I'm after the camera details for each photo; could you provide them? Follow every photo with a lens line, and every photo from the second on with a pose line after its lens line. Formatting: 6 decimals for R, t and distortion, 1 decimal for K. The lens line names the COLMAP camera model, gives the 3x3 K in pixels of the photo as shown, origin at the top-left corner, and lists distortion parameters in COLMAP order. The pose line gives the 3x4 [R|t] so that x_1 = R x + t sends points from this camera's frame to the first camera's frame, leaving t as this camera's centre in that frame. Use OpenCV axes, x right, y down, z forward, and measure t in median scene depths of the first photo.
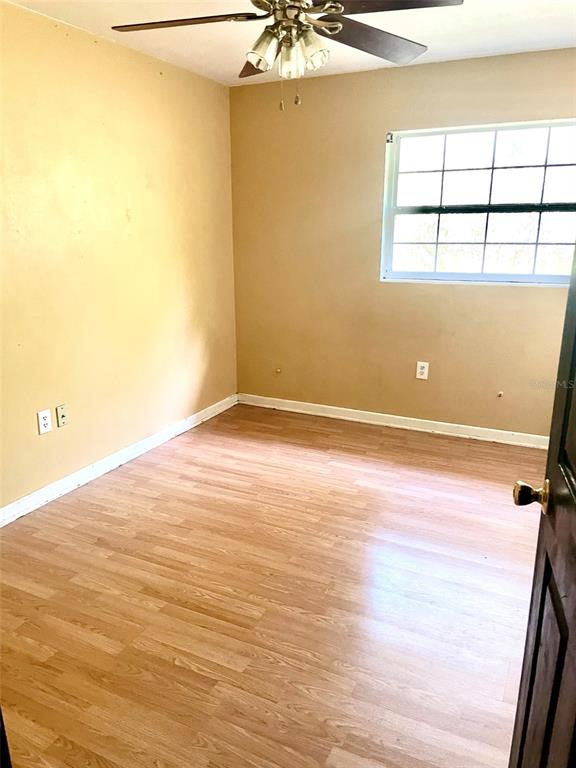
lens RADIAL K [[570.2, 0, 289.3], [0, 570.2, 384.6], [0, 0, 1]] dist [0.062940, -0.103464]
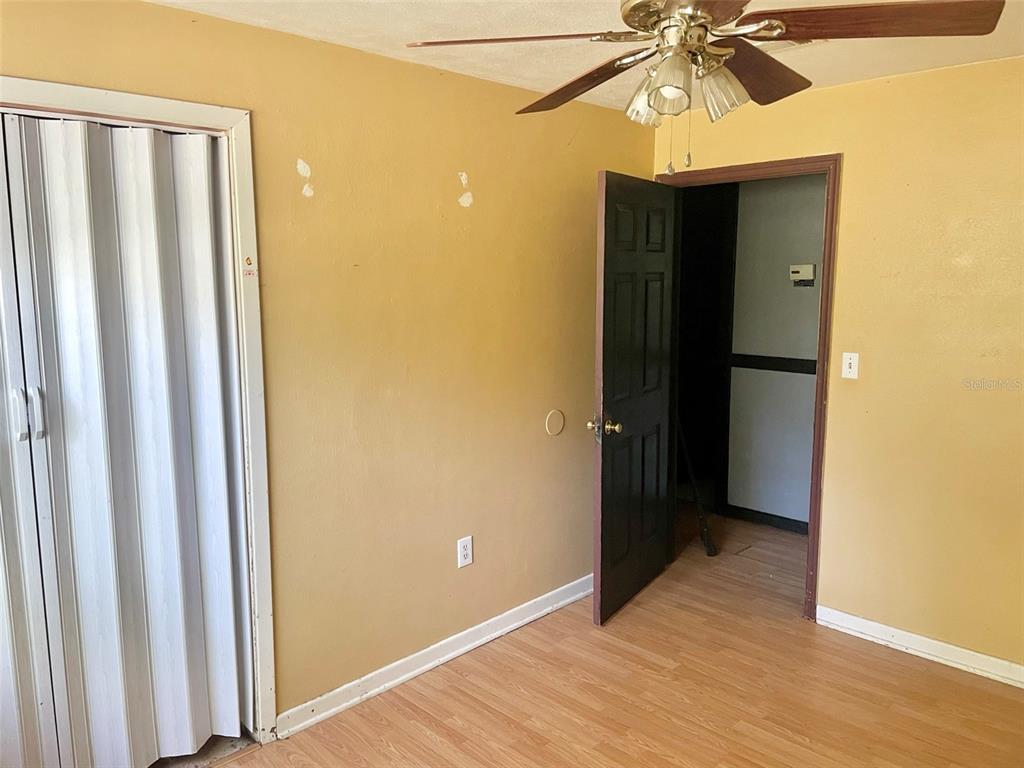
lens RADIAL K [[760.2, 0, 512.1], [0, 760.2, 382.3], [0, 0, 1]] dist [0.062940, -0.103464]
pose [[-0.944112, -0.050191, 0.325781, -0.116062], [0.088895, 0.912950, 0.398270, -0.695844], [-0.317412, 0.404972, -0.857466, 2.135631]]
